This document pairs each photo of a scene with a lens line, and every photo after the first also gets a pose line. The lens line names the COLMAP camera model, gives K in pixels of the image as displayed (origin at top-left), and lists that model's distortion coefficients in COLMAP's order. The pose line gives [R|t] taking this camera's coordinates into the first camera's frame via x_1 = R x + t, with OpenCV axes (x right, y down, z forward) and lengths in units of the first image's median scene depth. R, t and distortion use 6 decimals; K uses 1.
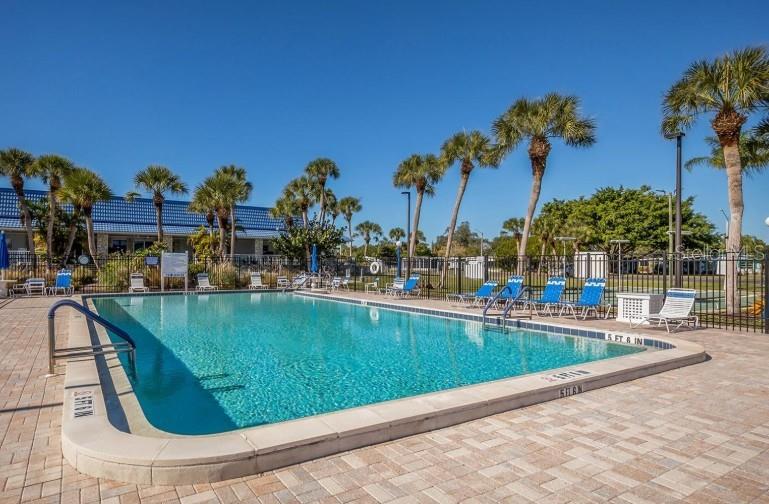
lens RADIAL K [[466.1, 0, 384.5], [0, 466.1, 252.0], [0, 0, 1]] dist [0.005843, 0.001774]
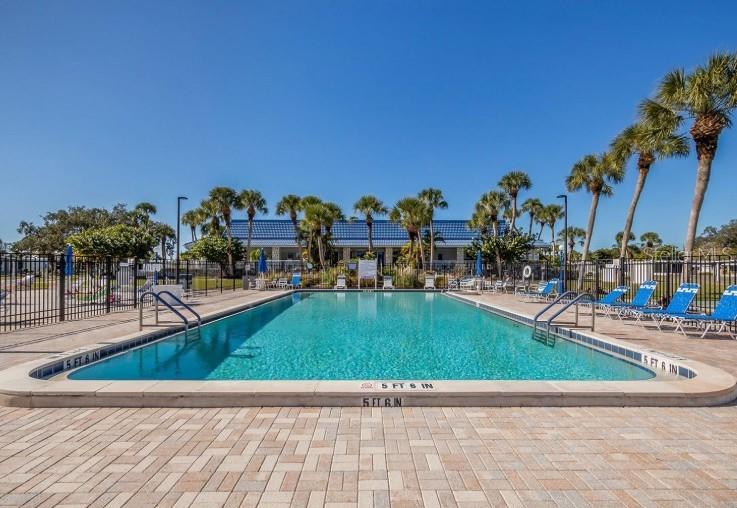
lens RADIAL K [[394.0, 0, 368.5], [0, 394.0, 265.1], [0, 0, 1]] dist [0.008780, 0.000670]
pose [[0.834757, -0.007150, -0.550572, 0.136623], [0.016346, 0.999797, 0.011800, 0.002324], [0.550376, -0.018850, 0.834704, 0.055634]]
